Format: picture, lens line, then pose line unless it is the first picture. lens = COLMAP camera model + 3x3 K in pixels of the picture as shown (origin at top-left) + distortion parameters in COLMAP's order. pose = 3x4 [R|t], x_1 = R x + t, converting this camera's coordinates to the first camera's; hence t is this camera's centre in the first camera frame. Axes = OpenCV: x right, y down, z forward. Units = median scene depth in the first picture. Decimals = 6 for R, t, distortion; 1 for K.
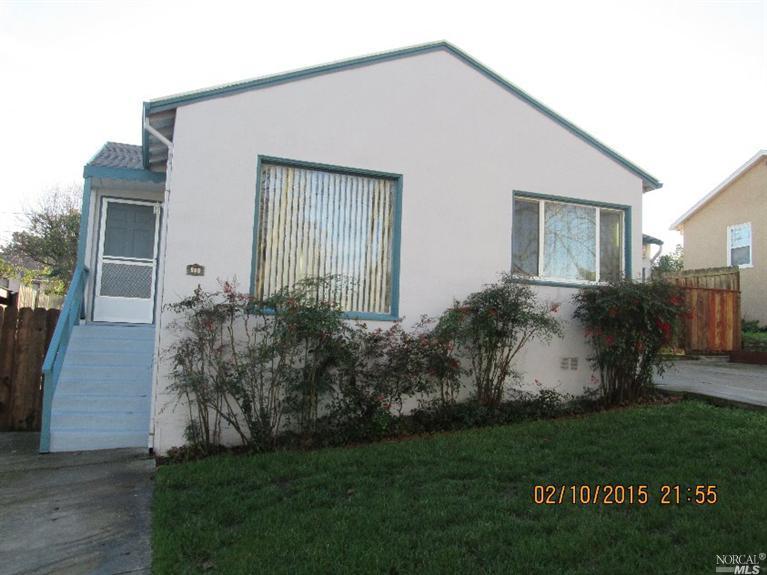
lens RADIAL K [[637.6, 0, 383.5], [0, 637.6, 287.5], [0, 0, 1]] dist [-0.038880, 0.018753]
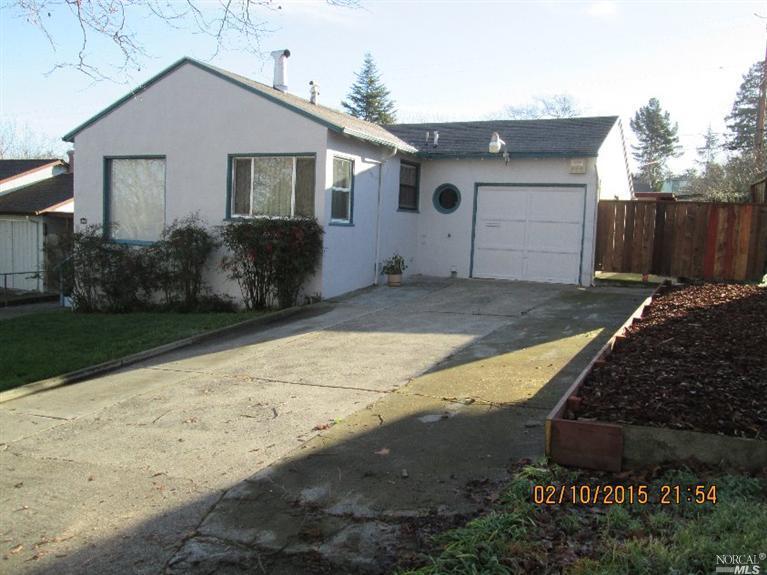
lens RADIAL K [[637.6, 0, 383.5], [0, 637.6, 287.5], [0, 0, 1]] dist [-0.038880, 0.018753]
pose [[0.712794, 0.050890, -0.699525, 1.386933], [0.045692, 0.991876, 0.118717, -0.010846], [0.699883, -0.116584, 0.704678, 0.208047]]
